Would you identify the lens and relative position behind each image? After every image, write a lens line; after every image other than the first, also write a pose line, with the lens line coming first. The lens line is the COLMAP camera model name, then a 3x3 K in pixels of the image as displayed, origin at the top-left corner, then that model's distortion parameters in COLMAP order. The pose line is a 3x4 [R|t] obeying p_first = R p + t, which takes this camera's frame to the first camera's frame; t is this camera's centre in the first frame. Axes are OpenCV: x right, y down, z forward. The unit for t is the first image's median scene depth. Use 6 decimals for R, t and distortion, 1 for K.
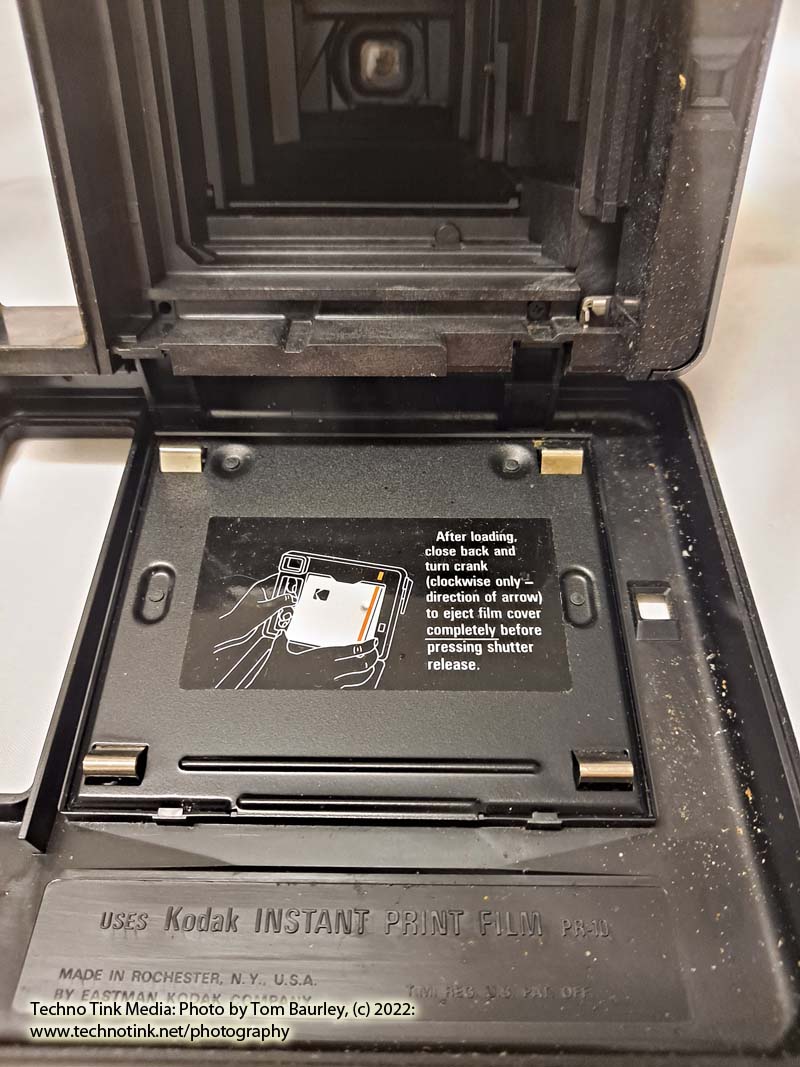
lens RADIAL K [[829.9, 0, 403.1], [0, 829.9, 536.7], [0, 0, 1]] dist [0.021335, -0.039752]
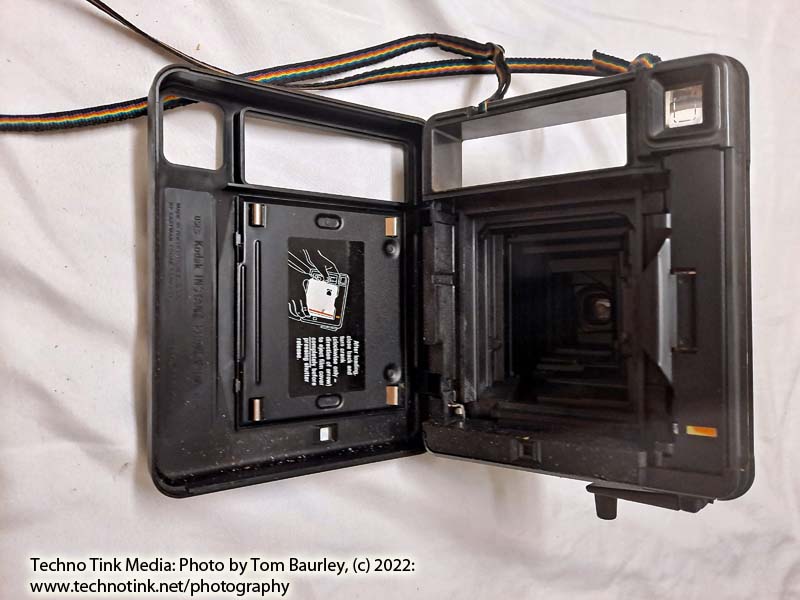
lens RADIAL K [[622.3, 0, 403.2], [0, 622.3, 298.8], [0, 0, 1]] dist [0.021335, -0.039752]
pose [[0.011372, 0.999919, -0.005682, -0.067083], [-0.999068, 0.011599, 0.041580, -0.211323], [0.041643, 0.005204, 0.999119, -0.749253]]
